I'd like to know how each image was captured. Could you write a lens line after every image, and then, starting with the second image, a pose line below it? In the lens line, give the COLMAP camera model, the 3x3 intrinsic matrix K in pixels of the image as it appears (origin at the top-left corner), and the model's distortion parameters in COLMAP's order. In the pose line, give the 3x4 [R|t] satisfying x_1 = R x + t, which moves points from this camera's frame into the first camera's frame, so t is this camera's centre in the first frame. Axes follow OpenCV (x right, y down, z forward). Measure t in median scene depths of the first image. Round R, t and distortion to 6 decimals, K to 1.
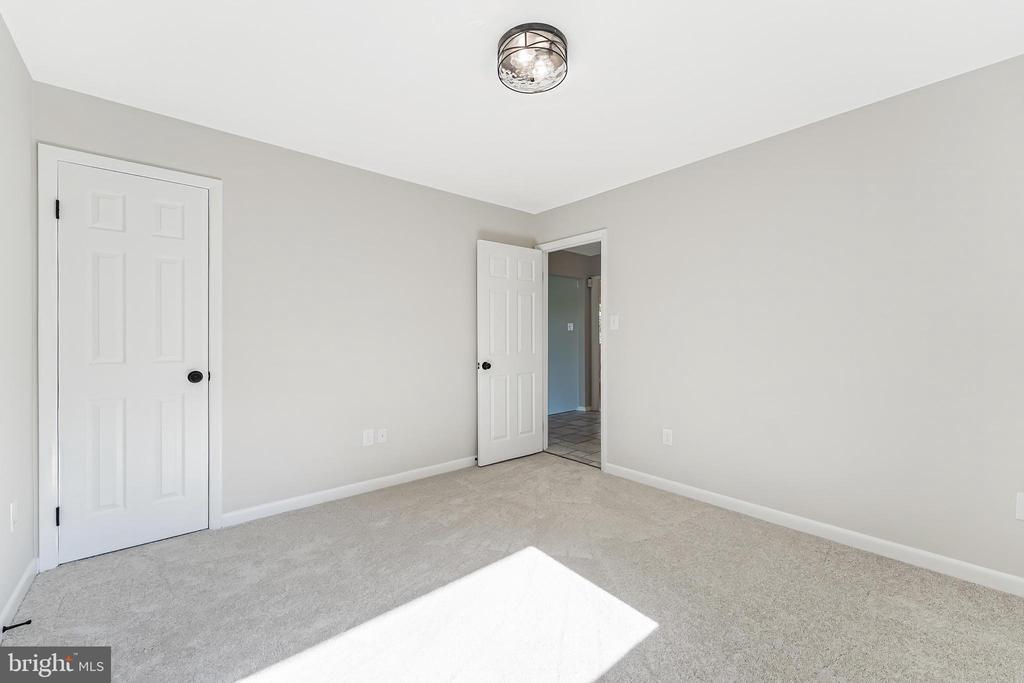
lens RADIAL K [[413.0, 0, 517.5], [0, 413.0, 337.2], [0, 0, 1]] dist [-0.001272, -0.000011]
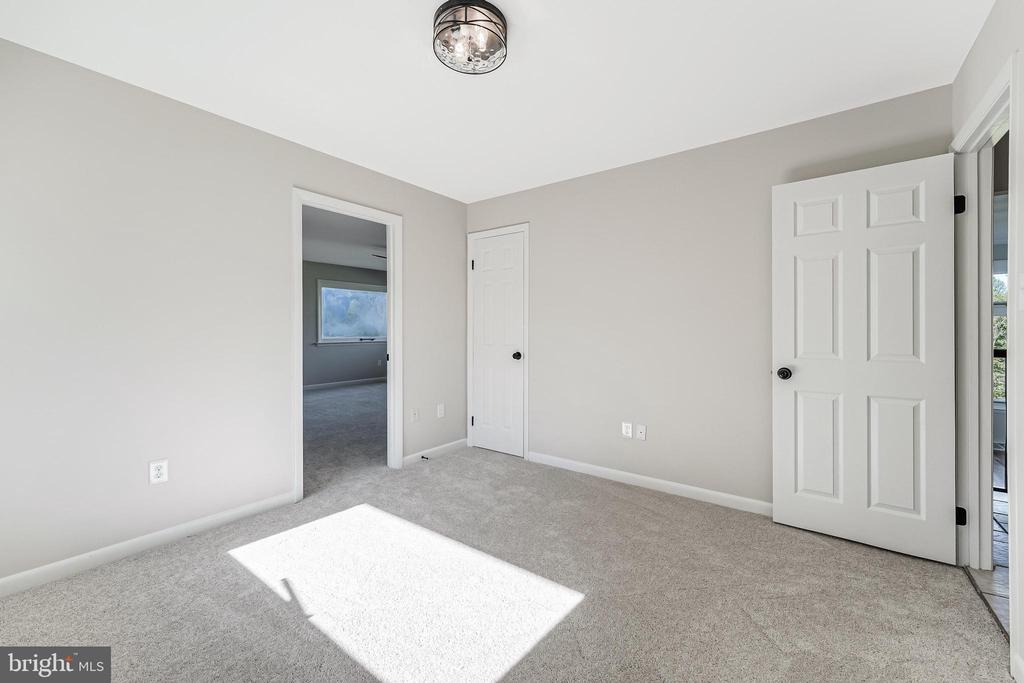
lens RADIAL K [[419.9, 0, 508.3], [0, 419.9, 330.6], [0, 0, 1]] dist [0.000943, 0.000197]
pose [[0.199564, 0.004613, -0.979874, 0.665504], [0.000451, 0.999988, 0.004799, -0.004162], [0.979885, -0.001400, 0.199560, 0.587251]]
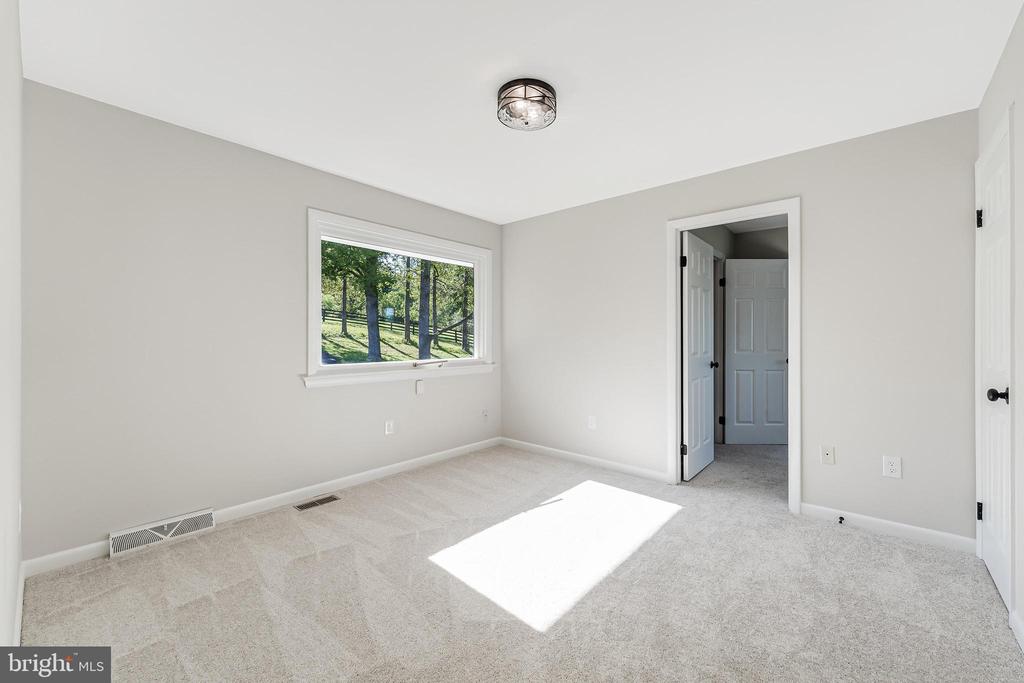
lens RADIAL K [[413.0, 0, 517.5], [0, 413.0, 337.2], [0, 0, 1]] dist [-0.001272, -0.000011]
pose [[-0.990015, -0.003323, -0.140922, 0.160884], [-0.002913, 0.999991, -0.003116, -0.000475], [0.140931, -0.002674, -0.990016, 1.409989]]
